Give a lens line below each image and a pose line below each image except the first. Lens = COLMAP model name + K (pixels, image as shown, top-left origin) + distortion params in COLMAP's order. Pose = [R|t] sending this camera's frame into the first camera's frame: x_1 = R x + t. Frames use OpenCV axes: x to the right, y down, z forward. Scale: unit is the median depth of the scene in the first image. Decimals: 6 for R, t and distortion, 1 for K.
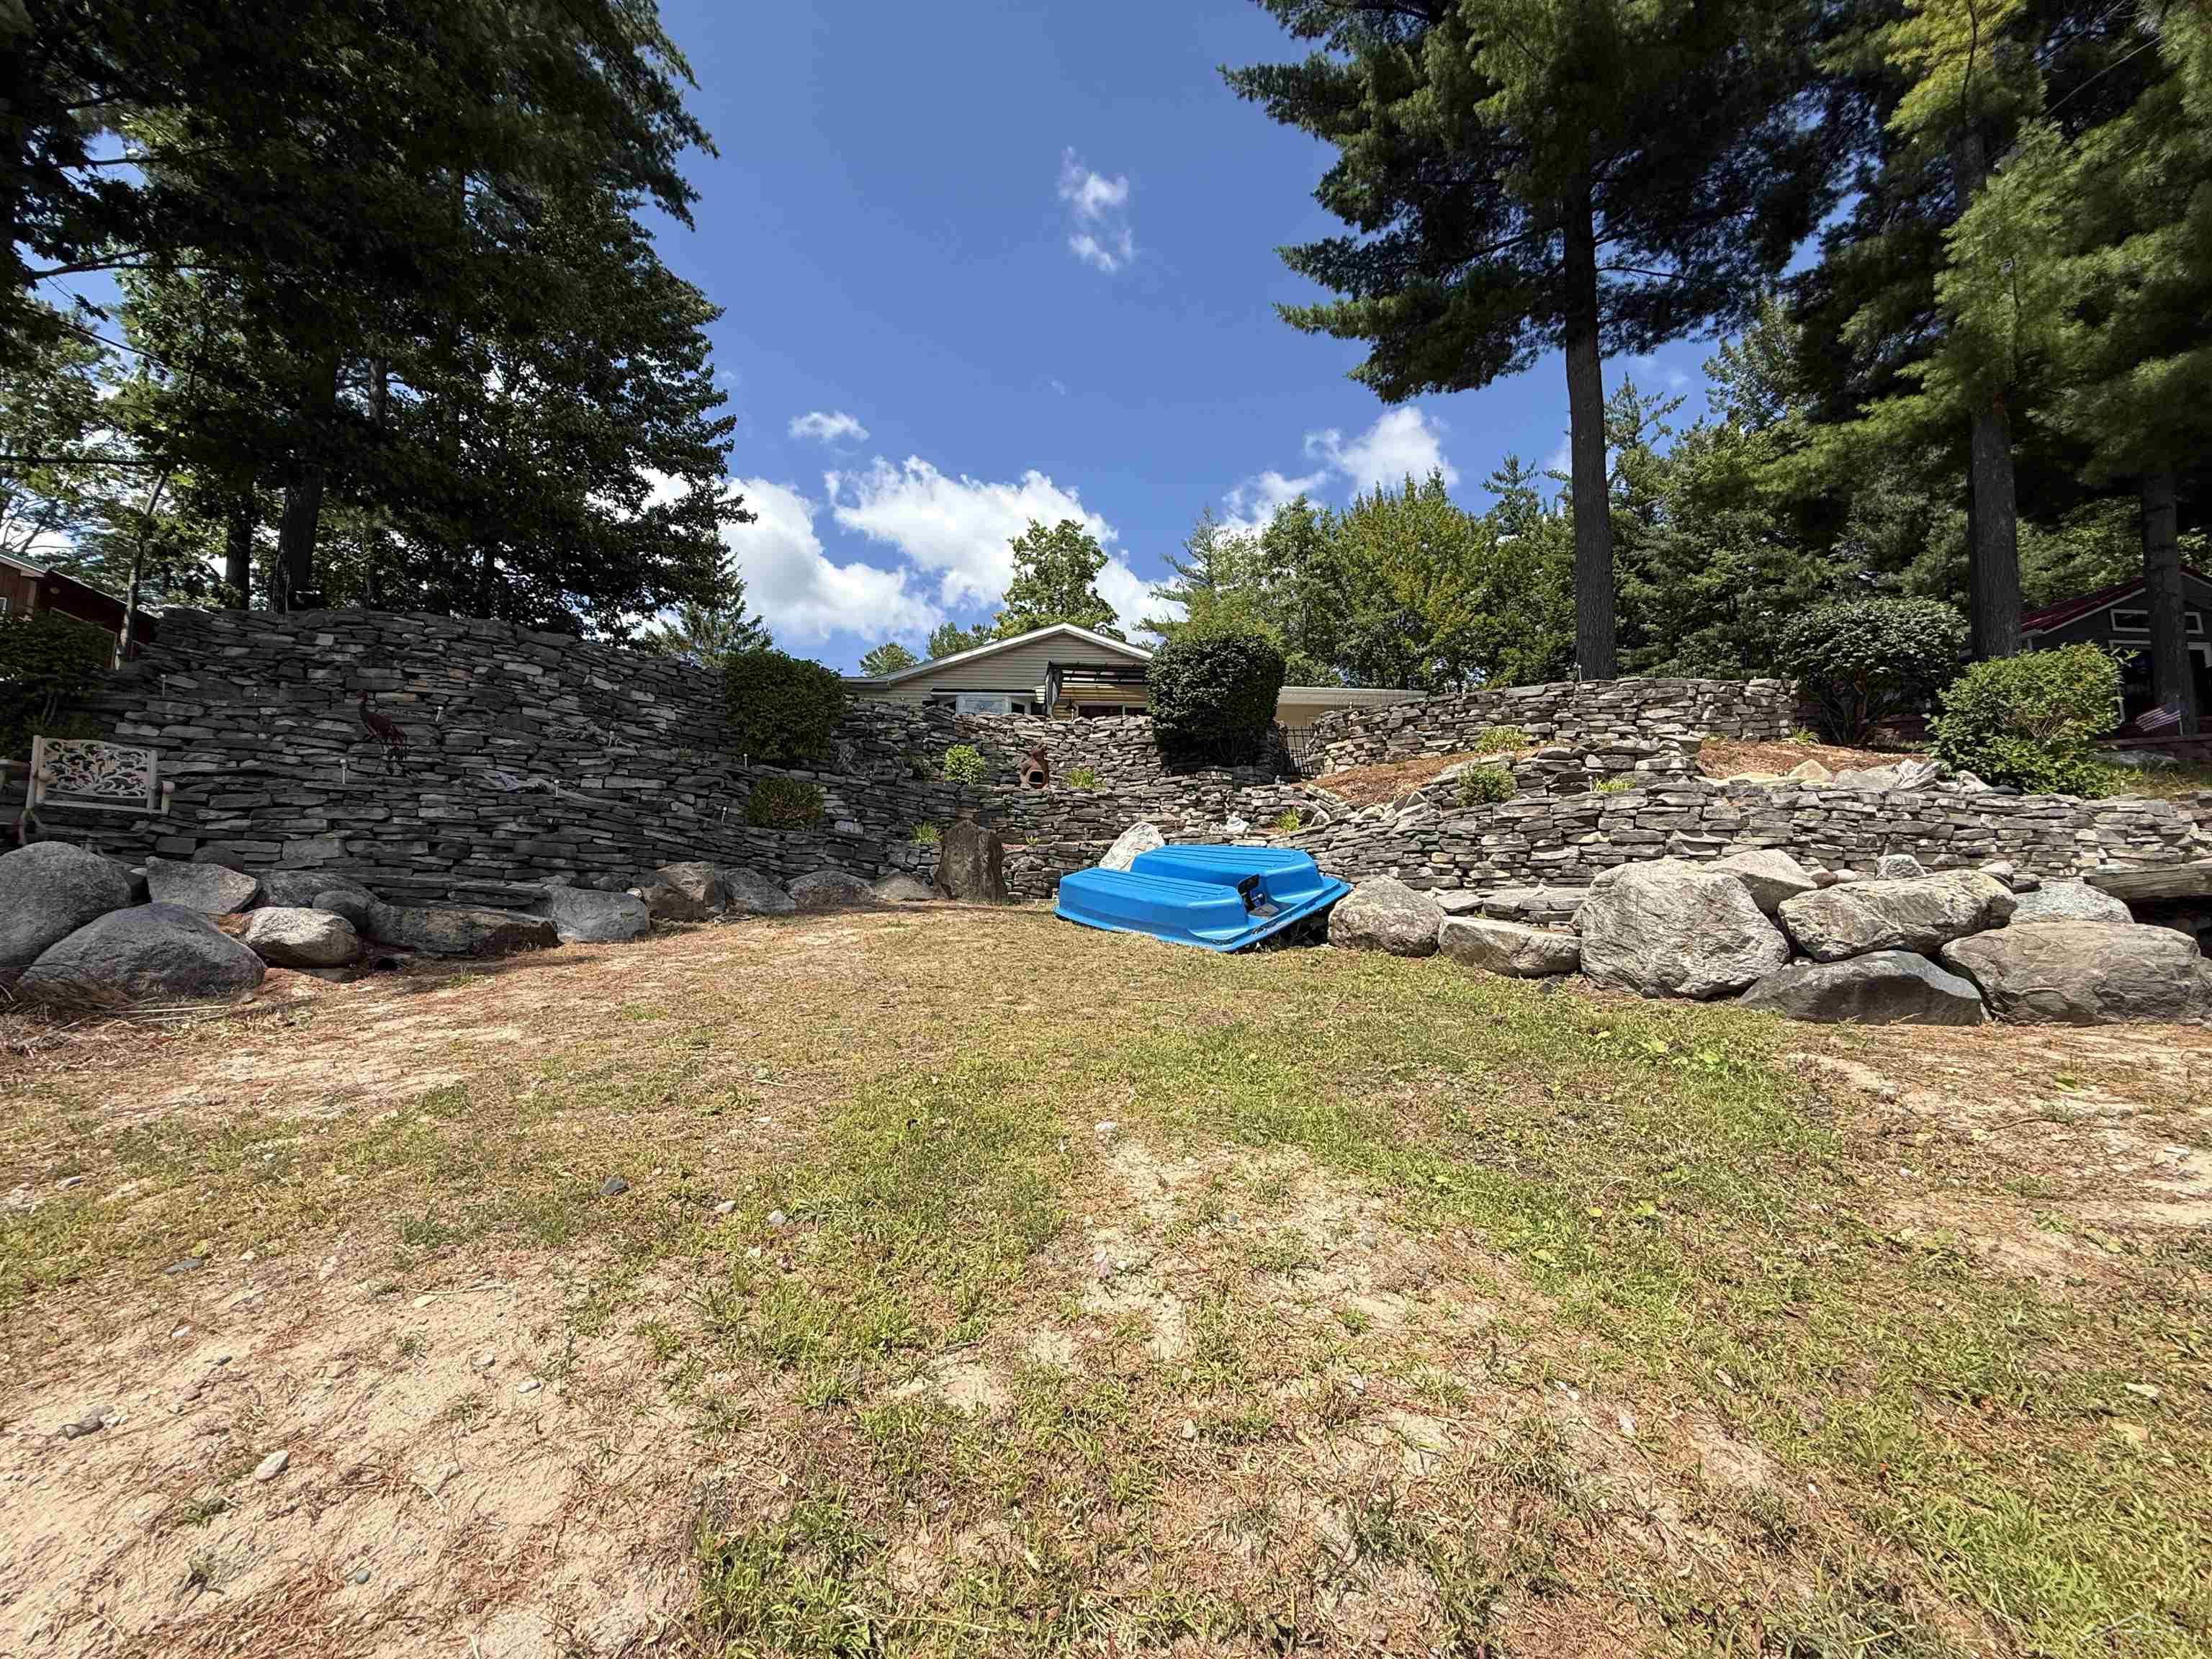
lens RADIAL K [[891.0, 0, 1105.4], [0, 891.0, 835.3], [0, 0, 1]] dist [0.003141, -0.000693]
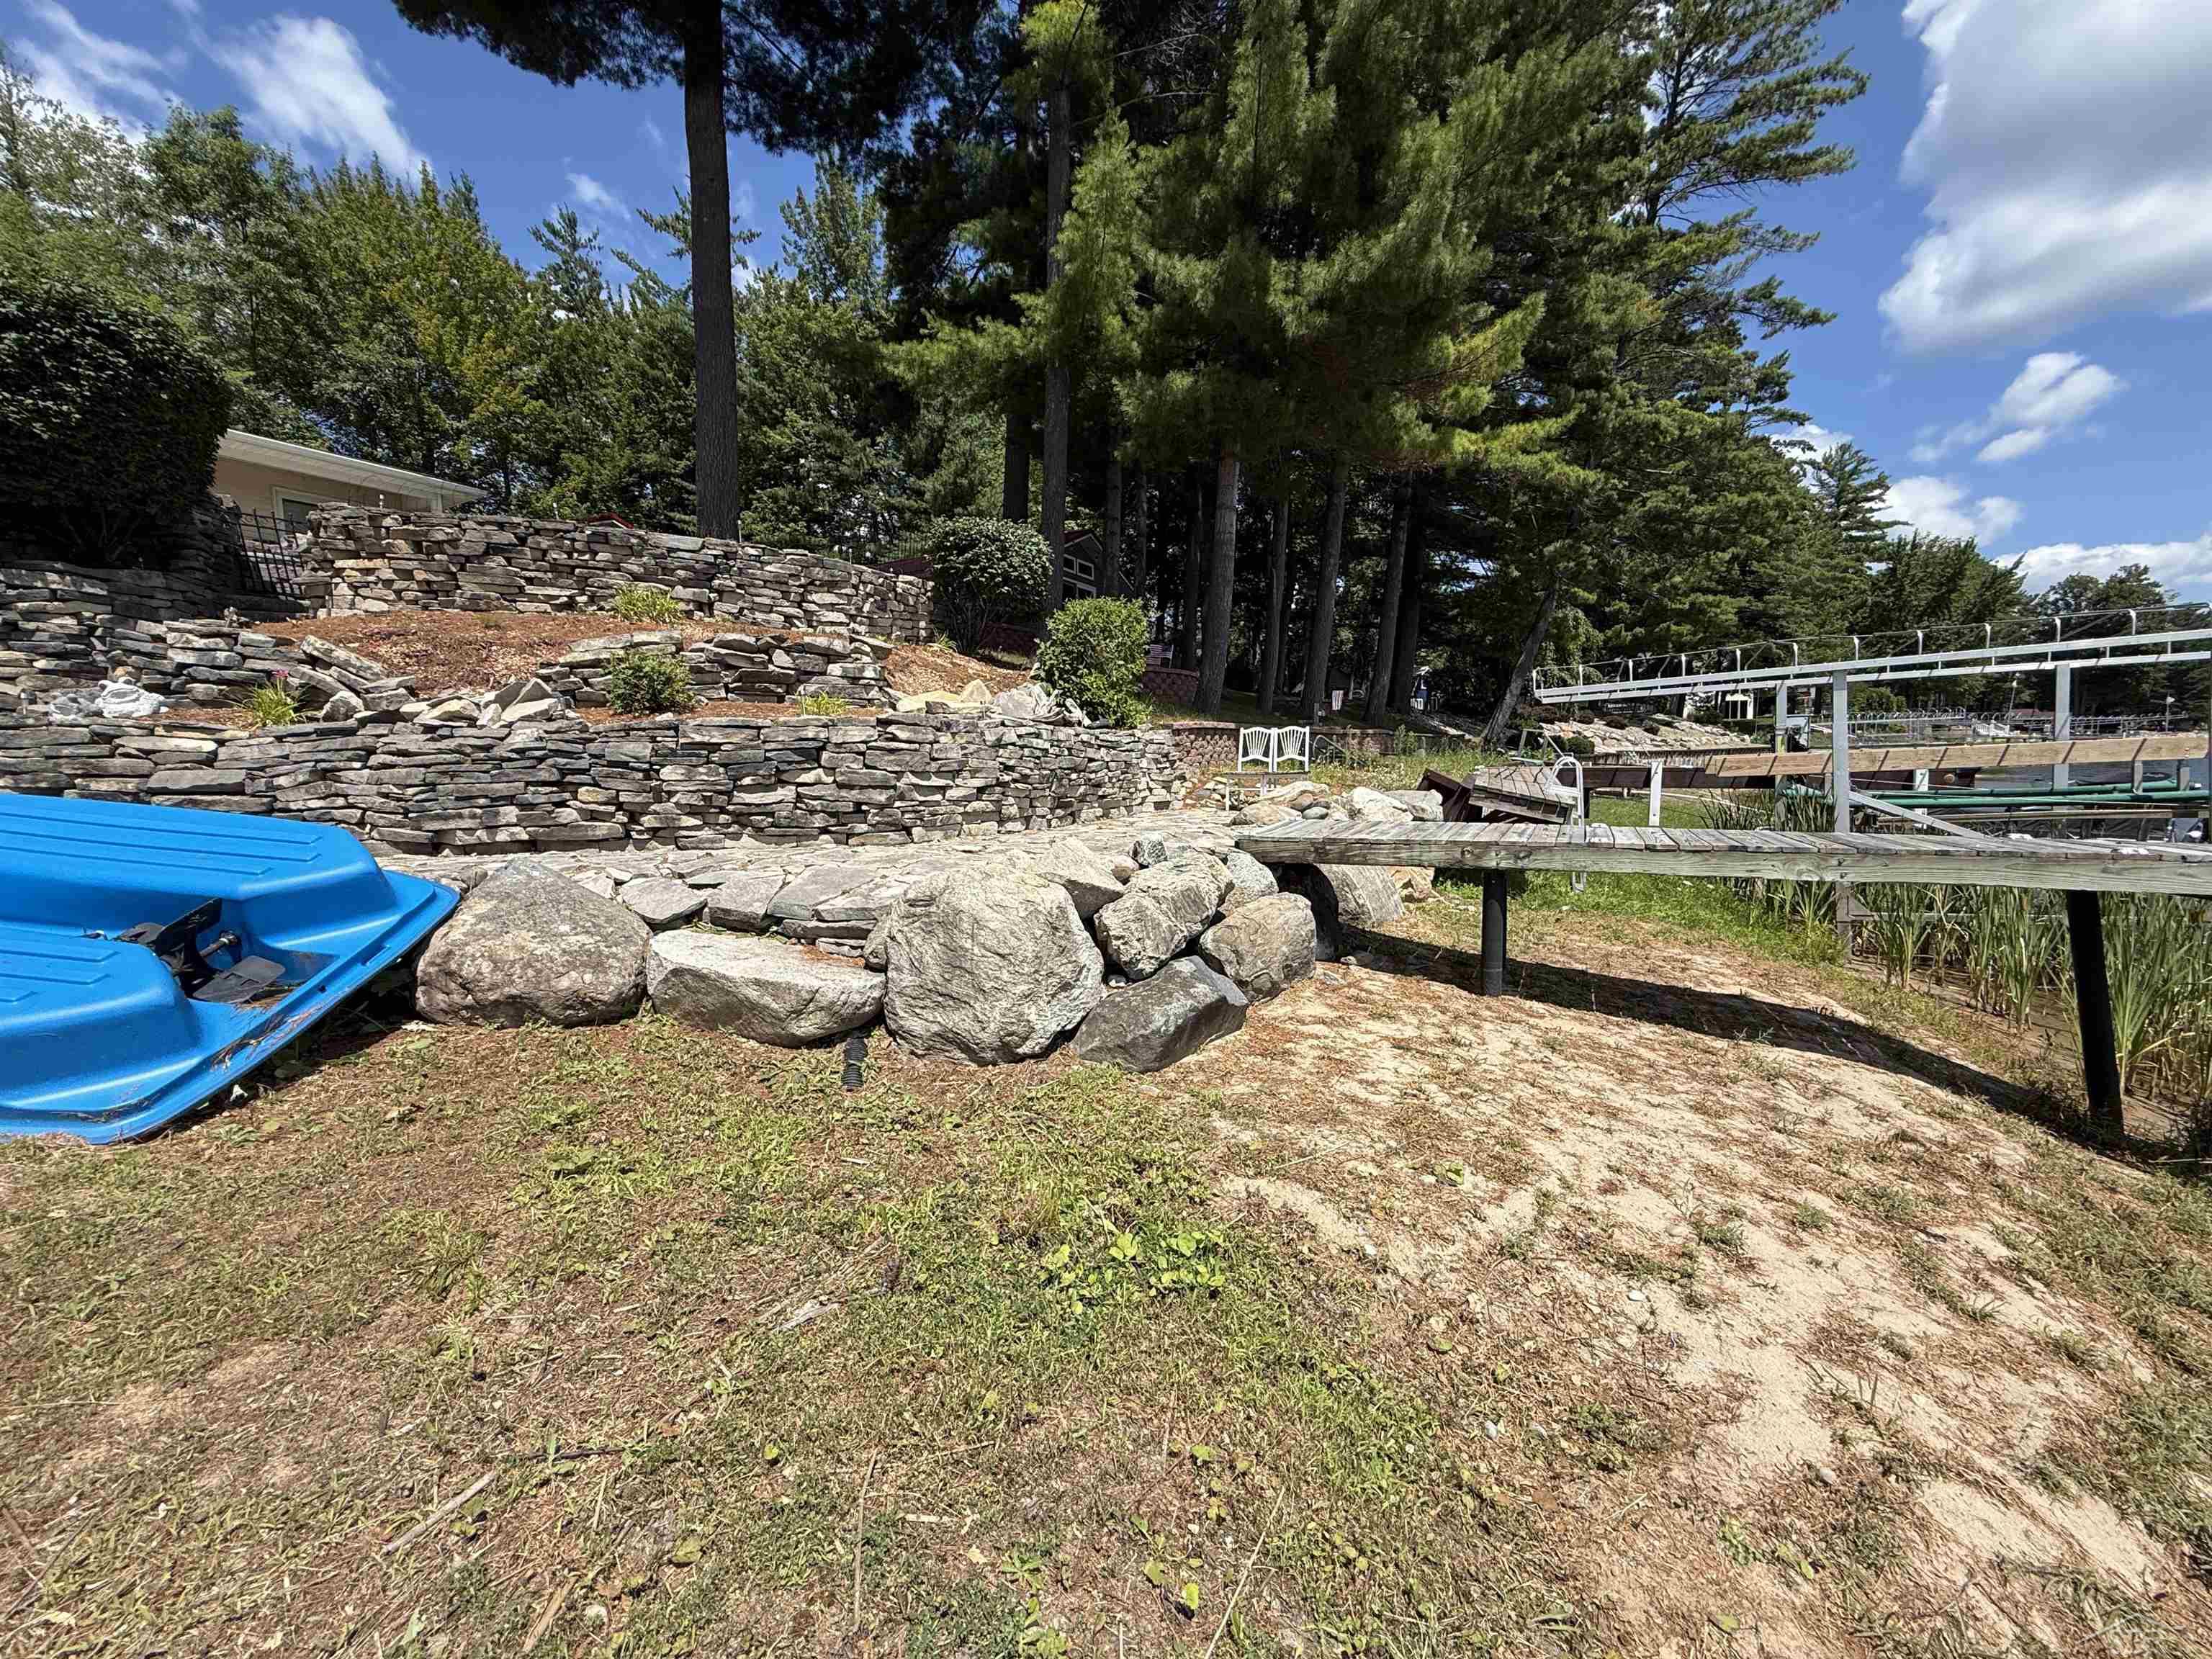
lens RADIAL K [[891.0, 0, 1105.4], [0, 891.0, 835.3], [0, 0, 1]] dist [0.003141, -0.000693]
pose [[0.563376, -0.075965, 0.822701, 0.040961], [-0.078305, 0.986372, 0.144701, -0.061994], [-0.822481, -0.145942, 0.549750, 0.287324]]
